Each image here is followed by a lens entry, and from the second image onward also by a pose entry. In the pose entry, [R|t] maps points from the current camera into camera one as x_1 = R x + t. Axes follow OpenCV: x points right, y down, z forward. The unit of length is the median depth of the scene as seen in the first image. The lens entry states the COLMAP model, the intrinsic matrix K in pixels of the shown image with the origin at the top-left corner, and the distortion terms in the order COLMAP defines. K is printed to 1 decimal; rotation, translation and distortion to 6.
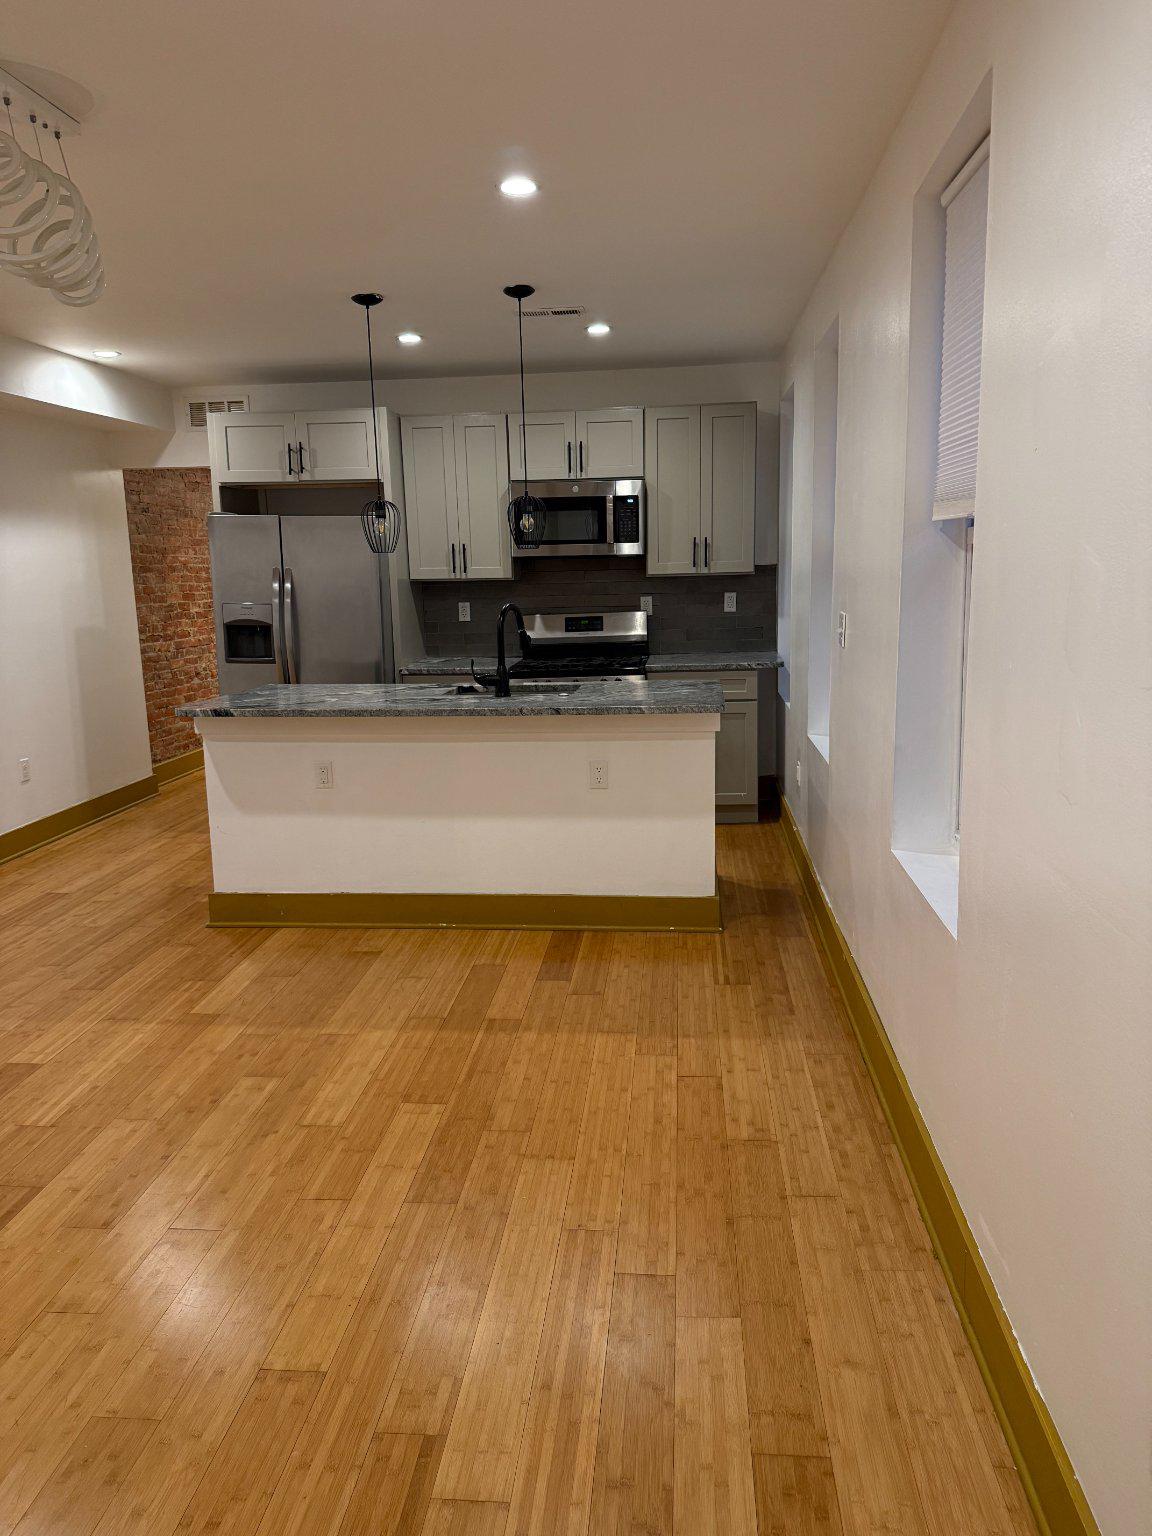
lens RADIAL K [[1074.4, 0, 576.0], [0, 1074.4, 768.0], [0, 0, 1]] dist [0.115370, -0.003030]
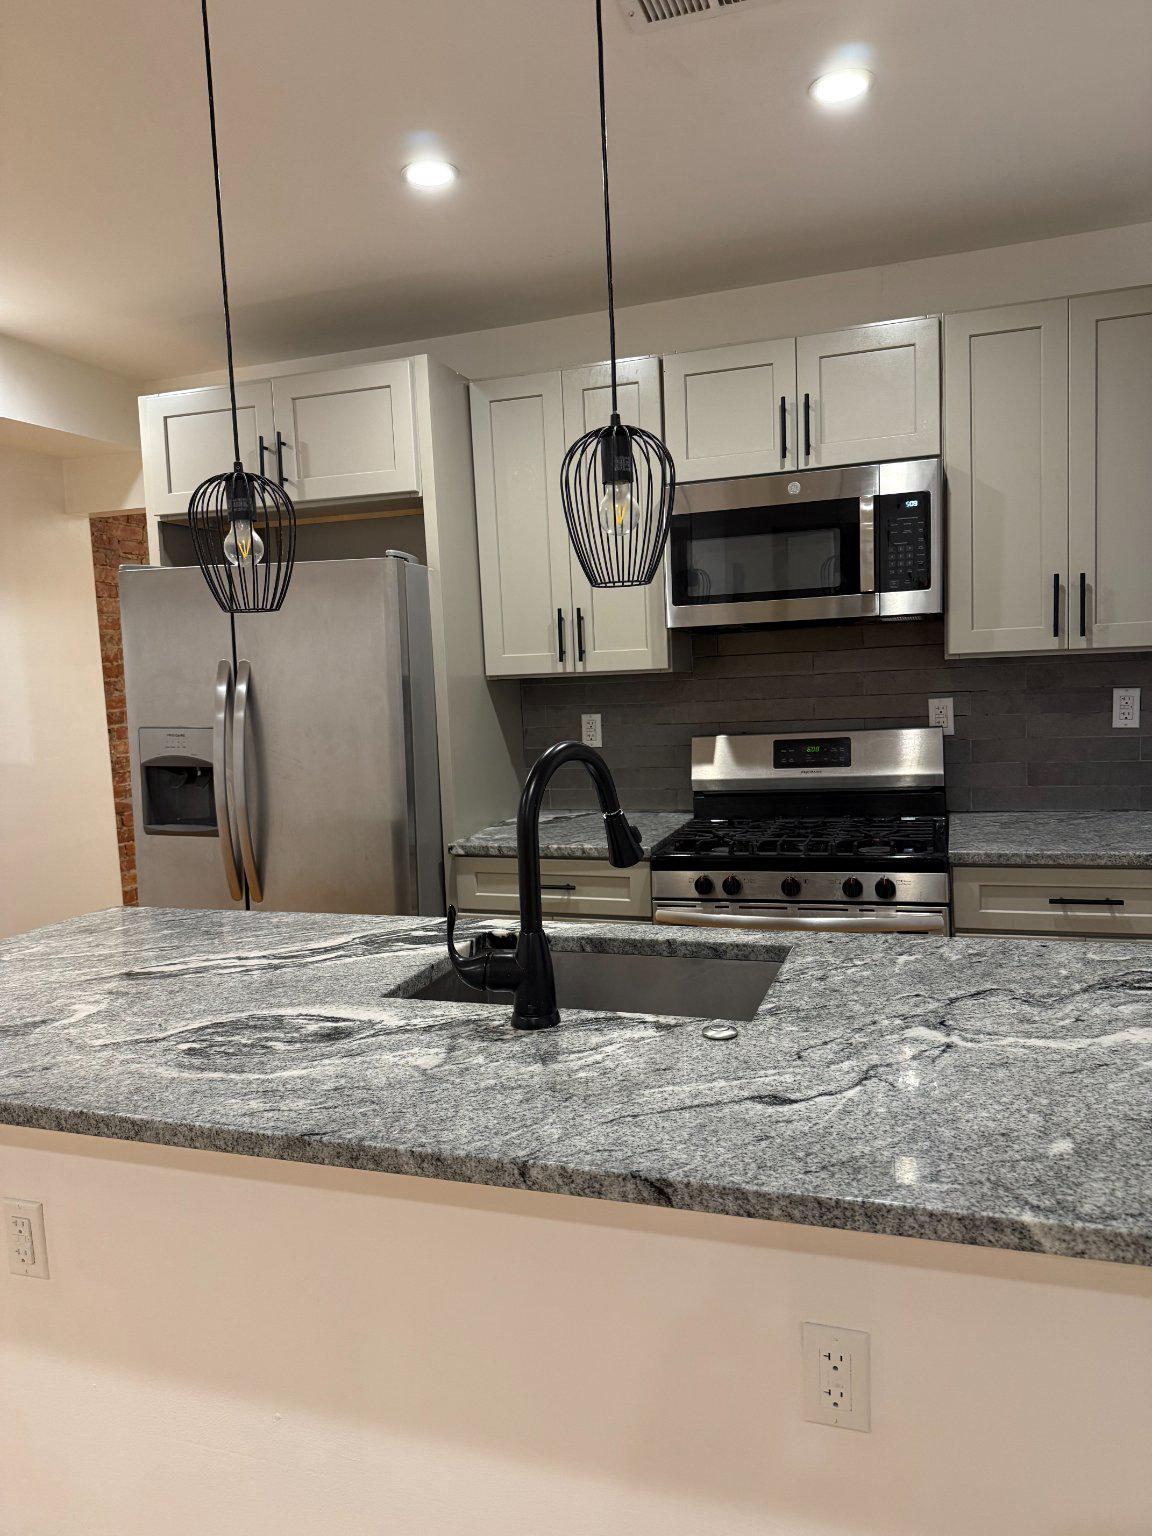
lens RADIAL K [[1074.4, 0, 576.0], [0, 1074.4, 768.0], [0, 0, 1]] dist [0.115370, -0.003030]
pose [[0.975666, 0.000395, -0.219261, 0.011397], [-0.019546, 0.996174, -0.085182, -0.086519], [0.218389, 0.087395, 0.971941, 0.508414]]
